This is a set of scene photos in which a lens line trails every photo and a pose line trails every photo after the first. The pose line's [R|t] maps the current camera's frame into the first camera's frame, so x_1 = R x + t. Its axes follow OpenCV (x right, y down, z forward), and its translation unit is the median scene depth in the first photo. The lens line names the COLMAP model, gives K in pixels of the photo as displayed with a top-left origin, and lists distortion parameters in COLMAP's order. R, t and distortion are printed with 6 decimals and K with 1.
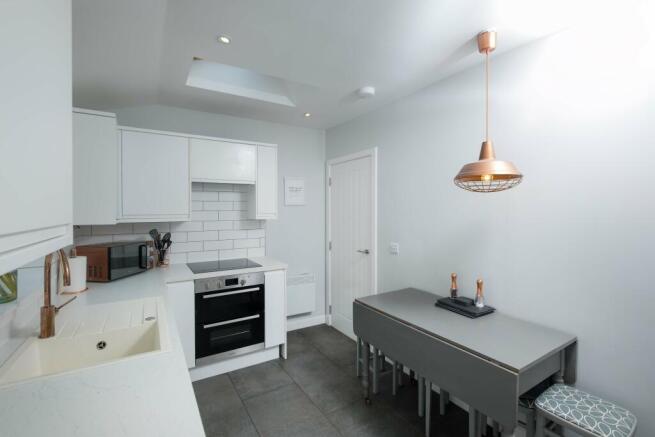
lens RADIAL K [[291.2, 0, 330.2], [0, 291.2, 211.7], [0, 0, 1]] dist [0.000329, 0.000201]
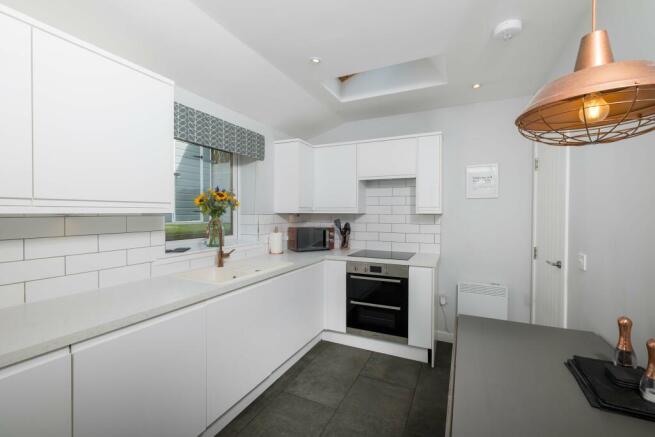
lens RADIAL K [[291.2, 0, 330.2], [0, 291.2, 211.7], [0, 0, 1]] dist [0.000329, 0.000201]
pose [[0.546993, 0.002703, -0.837133, 0.446912], [-0.007386, 0.999971, -0.001598, 0.027918], [0.837104, 0.007057, 0.546998, 0.246195]]
